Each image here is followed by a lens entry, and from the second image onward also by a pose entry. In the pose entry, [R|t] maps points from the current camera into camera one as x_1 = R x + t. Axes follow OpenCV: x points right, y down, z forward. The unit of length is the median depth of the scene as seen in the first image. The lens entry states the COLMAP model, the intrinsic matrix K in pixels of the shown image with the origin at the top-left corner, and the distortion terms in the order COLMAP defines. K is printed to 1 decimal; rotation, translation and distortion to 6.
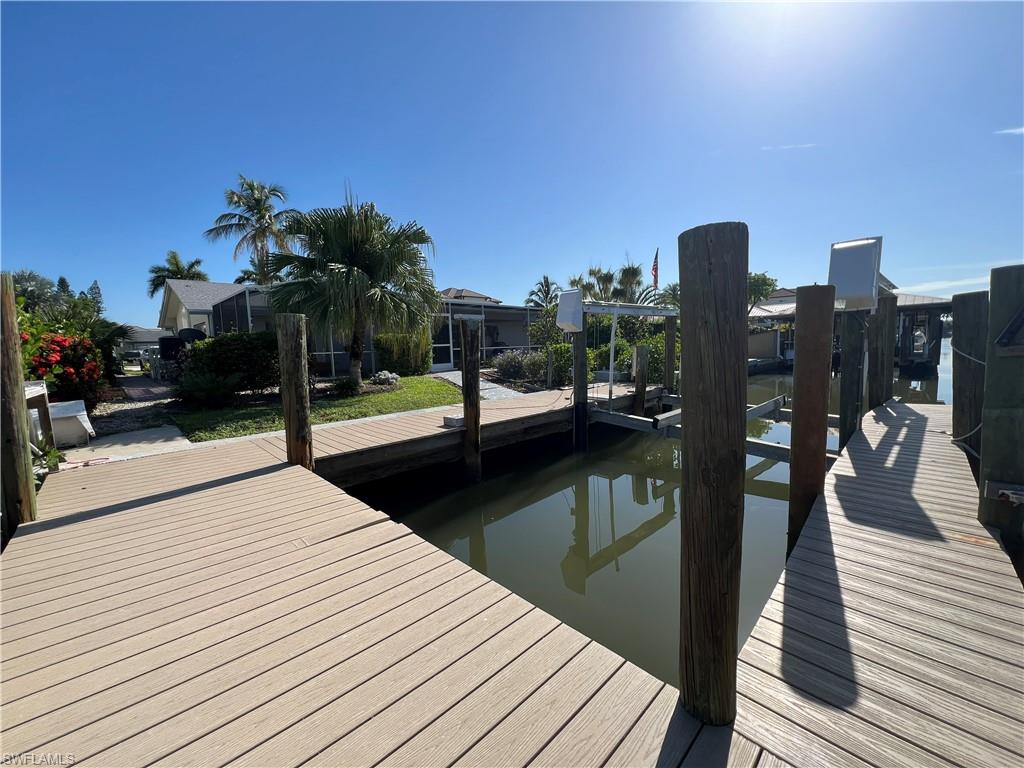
lens RADIAL K [[410.5, 0, 513.6], [0, 410.5, 381.4], [0, 0, 1]] dist [0.006096, -0.000417]
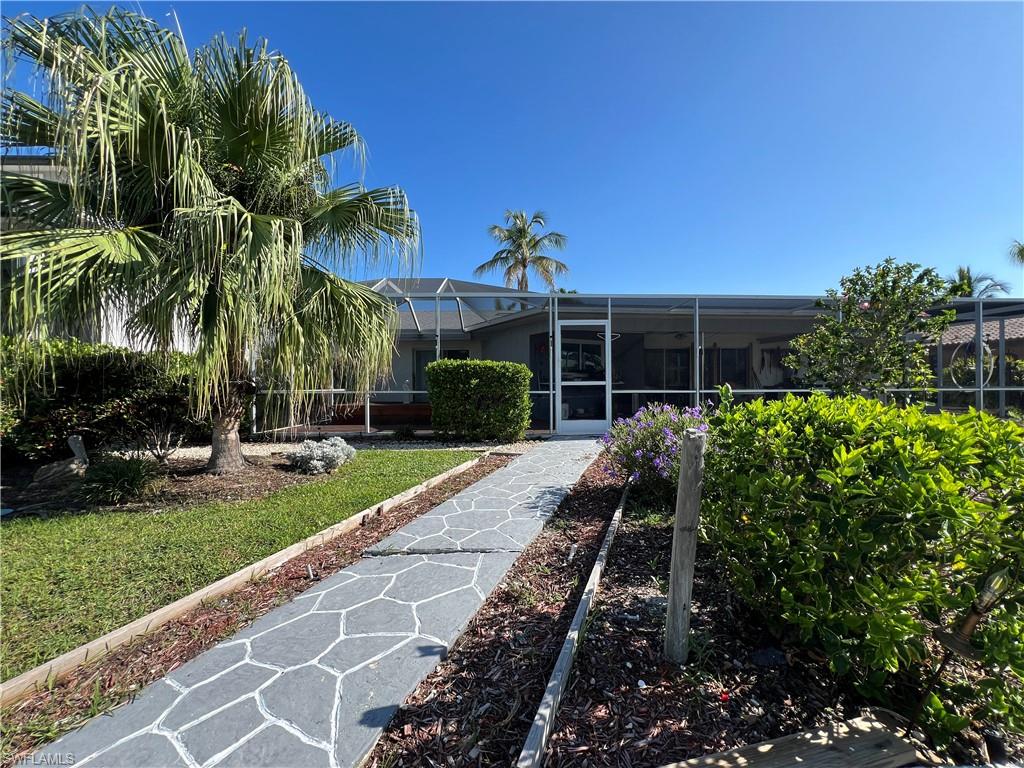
lens RADIAL K [[416.2, 0, 508.6], [0, 416.2, 389.8], [0, 0, 1]] dist [-0.003990, 0.000217]
pose [[0.719721, 0.034565, -0.693402, 0.057110], [-0.078119, 0.996449, -0.031413, -0.030018], [0.689854, 0.076777, 0.719866, 0.301758]]
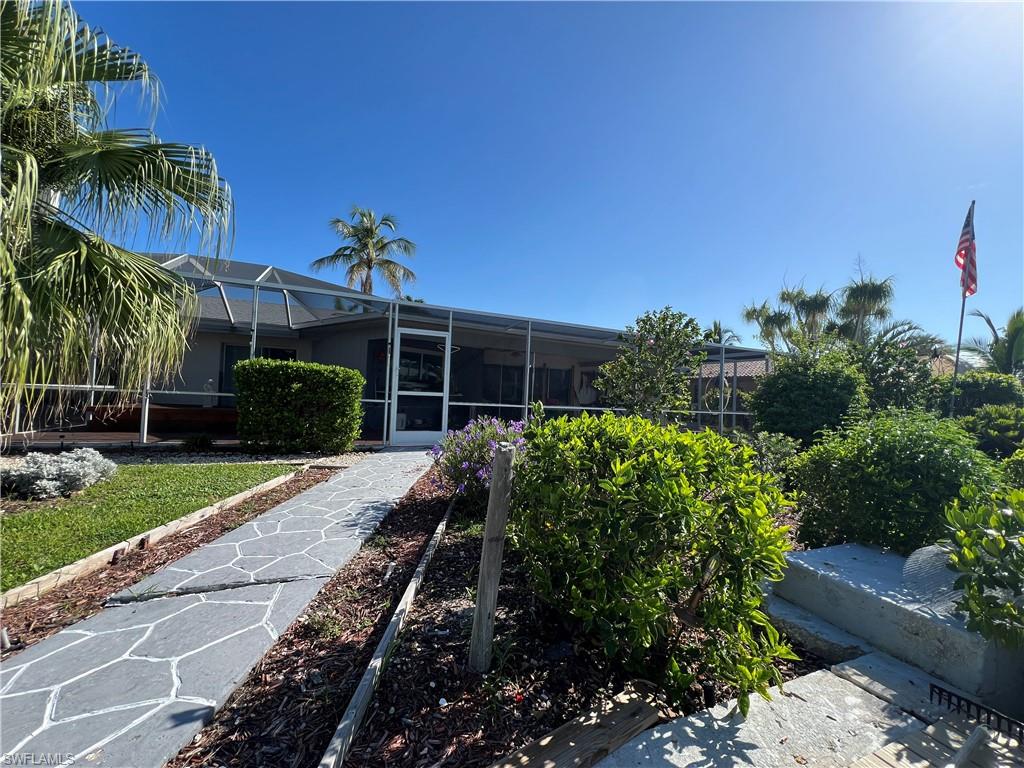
lens RADIAL K [[416.2, 0, 512.5], [0, 416.2, 390.5], [0, 0, 1]] dist [-0.003990, 0.000217]
pose [[0.923154, 0.062482, -0.379319, 0.059685], [-0.103937, 0.990522, -0.089793, -0.030726], [0.370114, 0.122318, 0.920899, 0.305463]]
